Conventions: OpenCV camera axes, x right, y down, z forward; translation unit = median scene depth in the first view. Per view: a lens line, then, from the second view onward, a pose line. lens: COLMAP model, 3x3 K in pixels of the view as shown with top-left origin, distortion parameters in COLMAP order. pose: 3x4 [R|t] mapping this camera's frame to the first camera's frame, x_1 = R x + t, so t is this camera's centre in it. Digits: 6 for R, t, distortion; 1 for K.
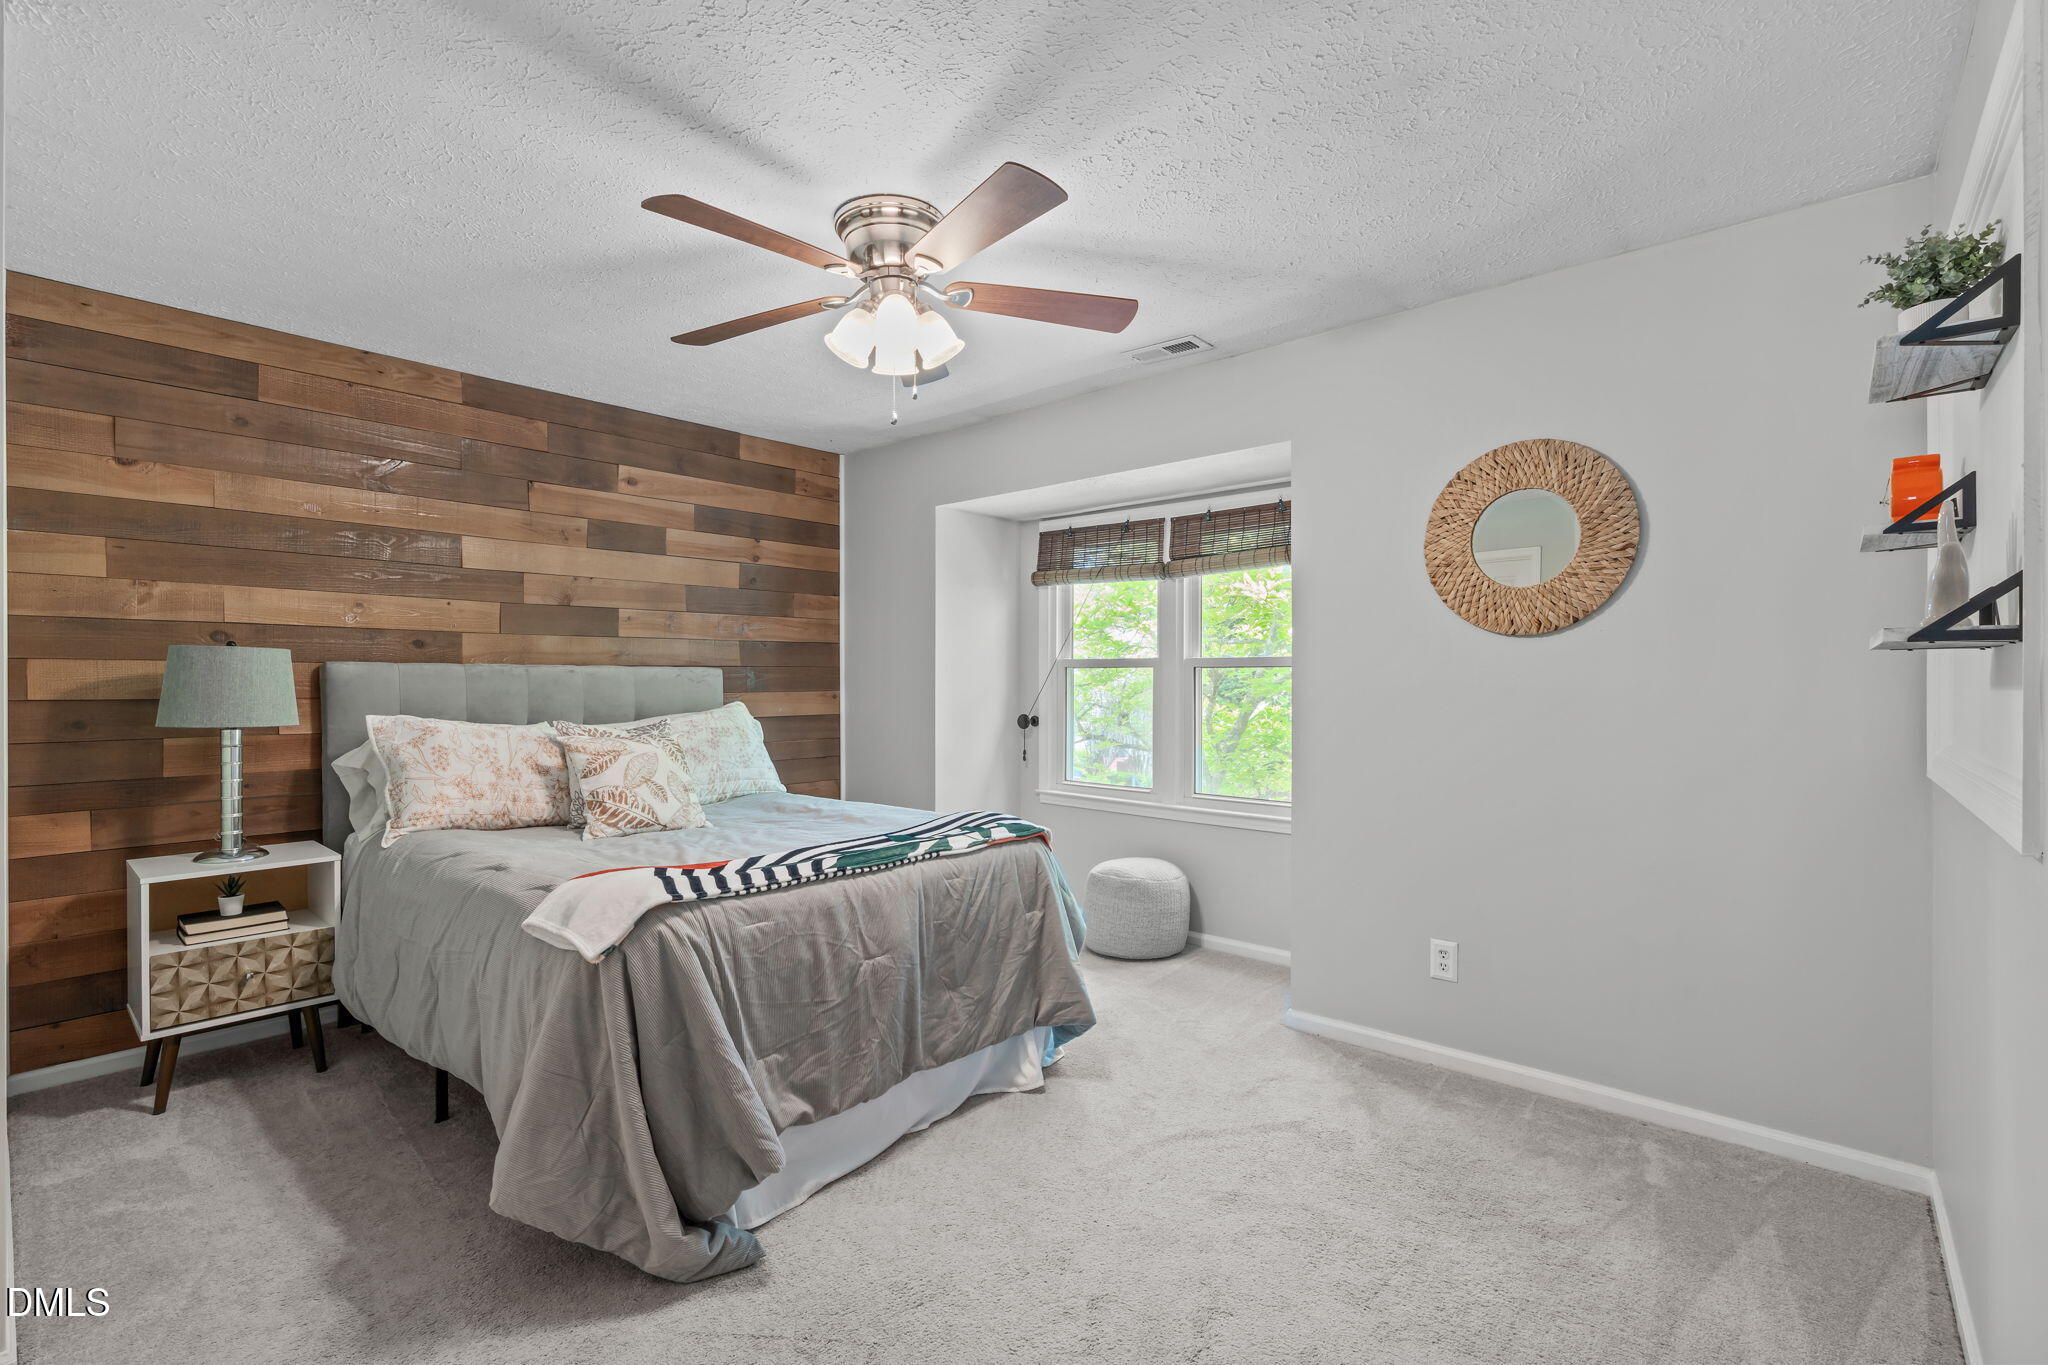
lens RADIAL K [[917.8, 0, 1029.5], [0, 917.8, 686.0], [0, 0, 1]] dist [-0.009733, 0.002056]
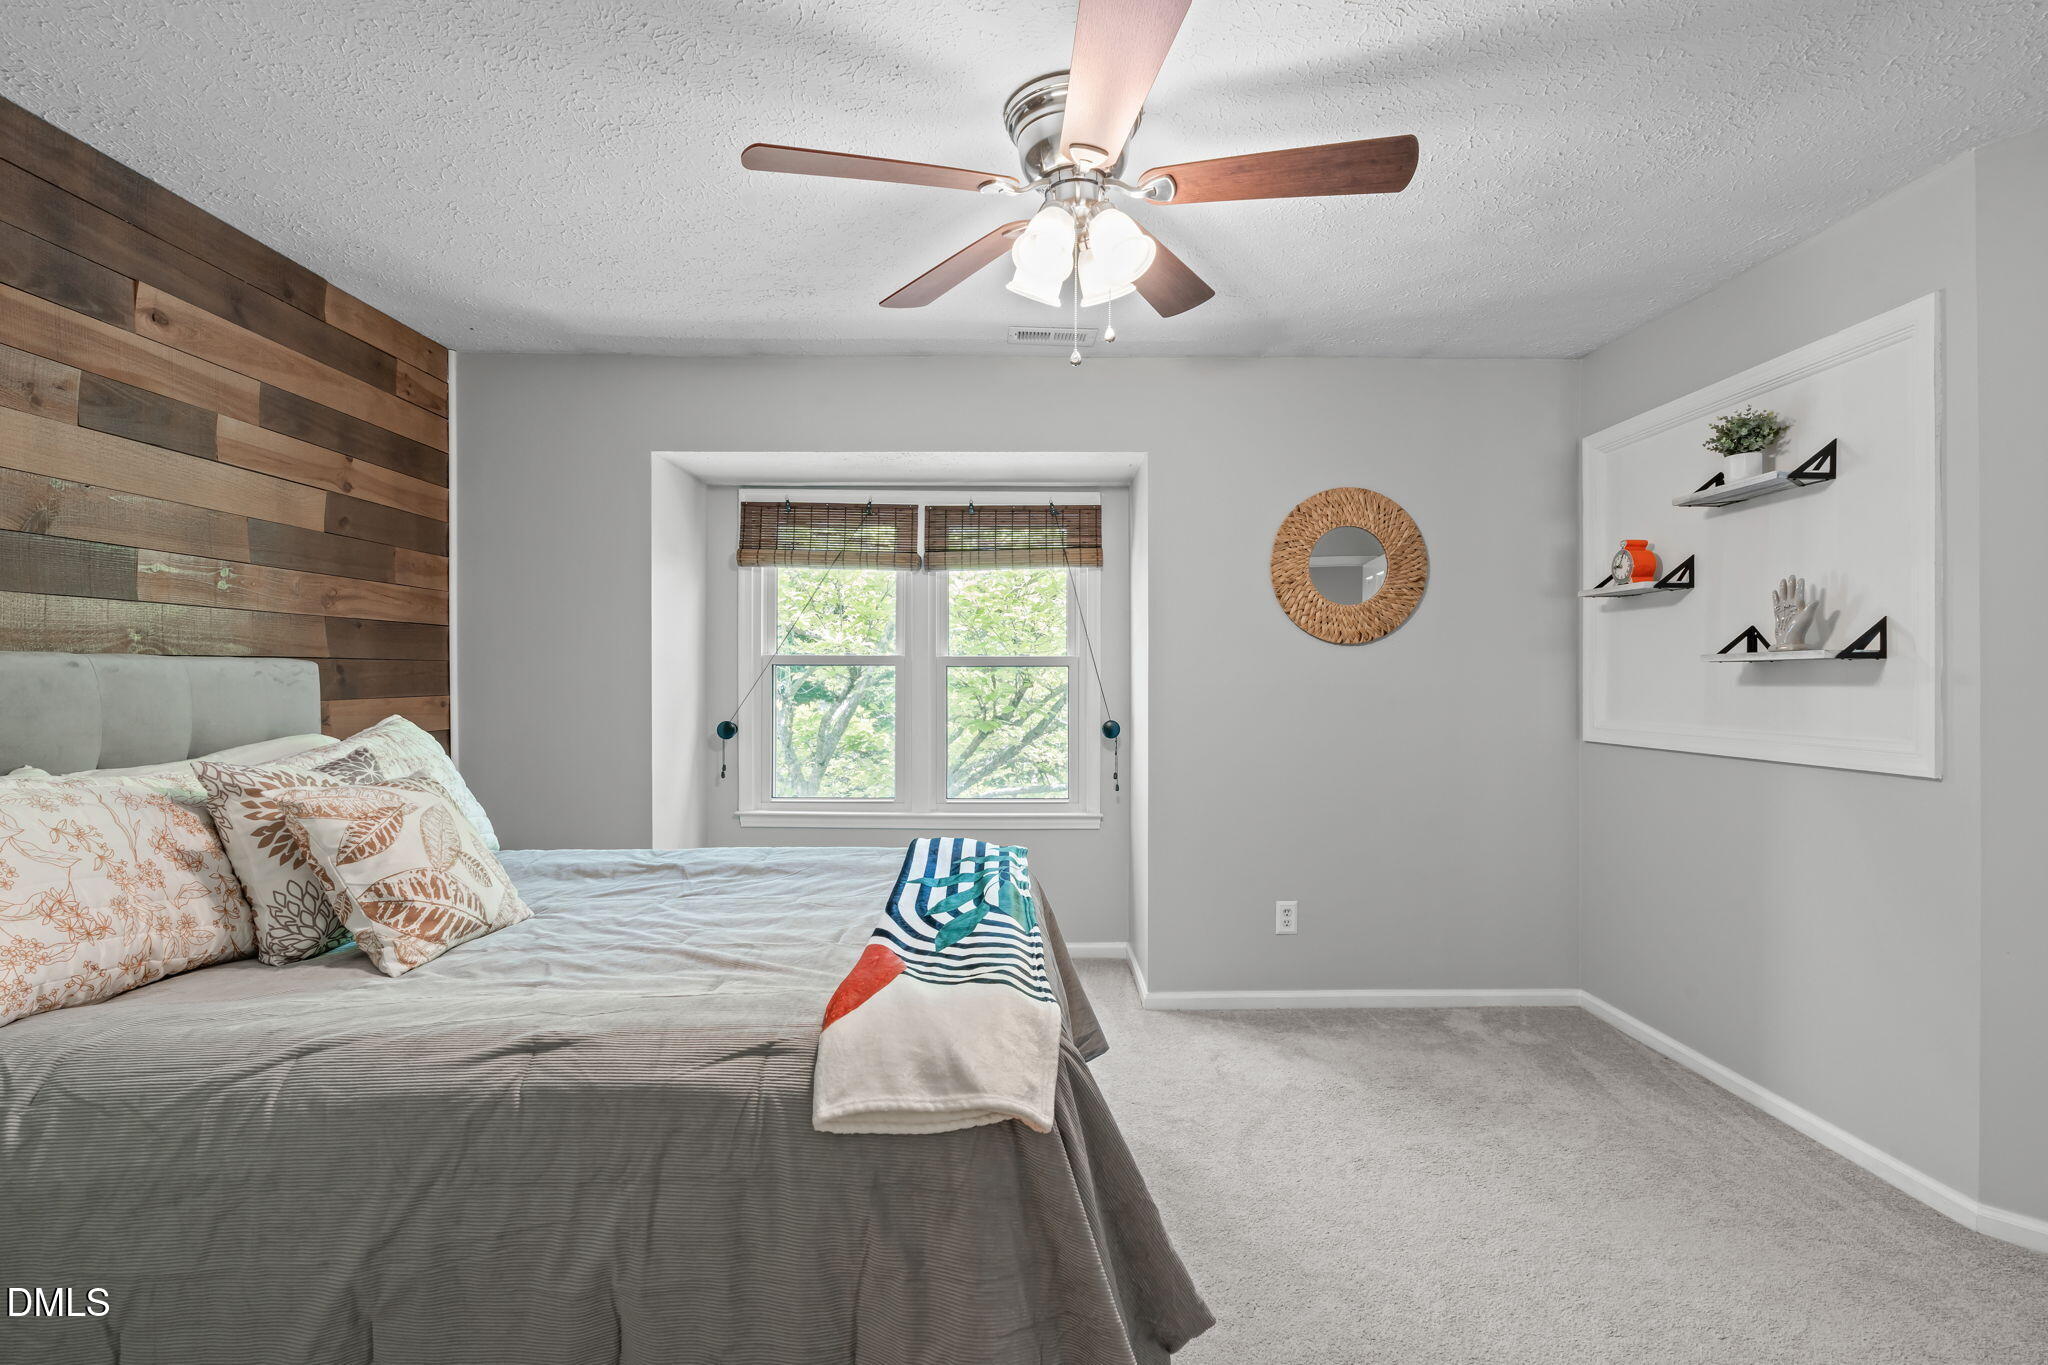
lens RADIAL K [[917.8, 0, 1029.5], [0, 917.8, 686.0], [0, 0, 1]] dist [-0.009733, 0.002056]
pose [[0.740272, -0.005931, 0.672282, -0.469335], [0.004115, 0.999982, 0.004291, -0.004192], [-0.672295, -0.000410, 0.740283, 0.280027]]
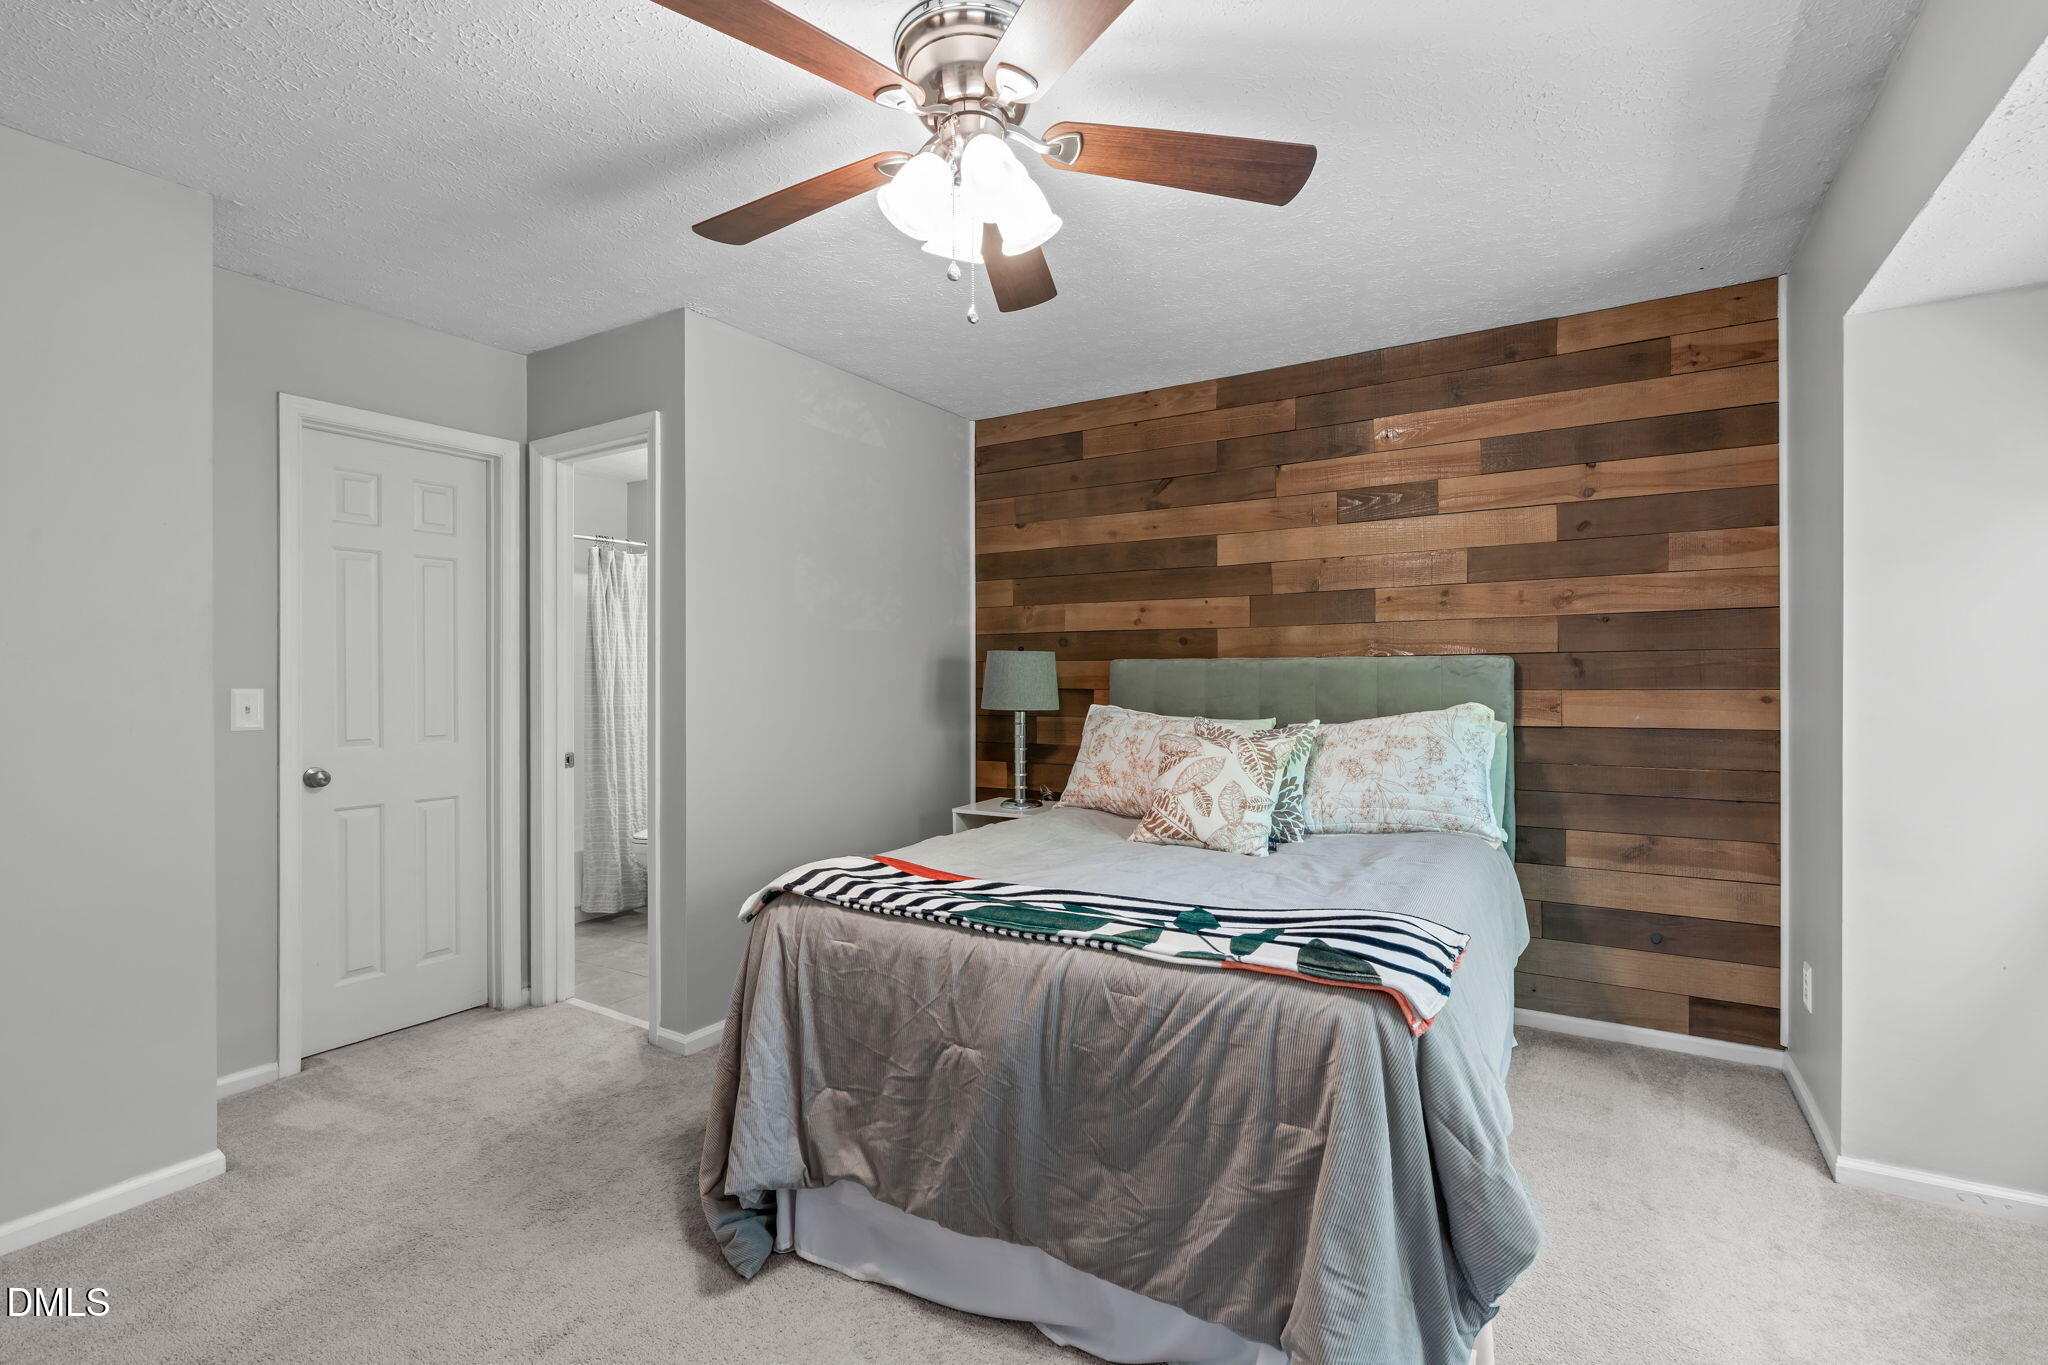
lens RADIAL K [[928.9, 0, 1023.1], [0, 928.9, 678.3], [0, 0, 1]] dist [-0.004289, 0.000133]
pose [[0.174418, 0.003662, -0.984665, 0.379747], [-0.000397, 0.999993, 0.003649, -0.005401], [0.984672, -0.000245, 0.174419, 0.590951]]
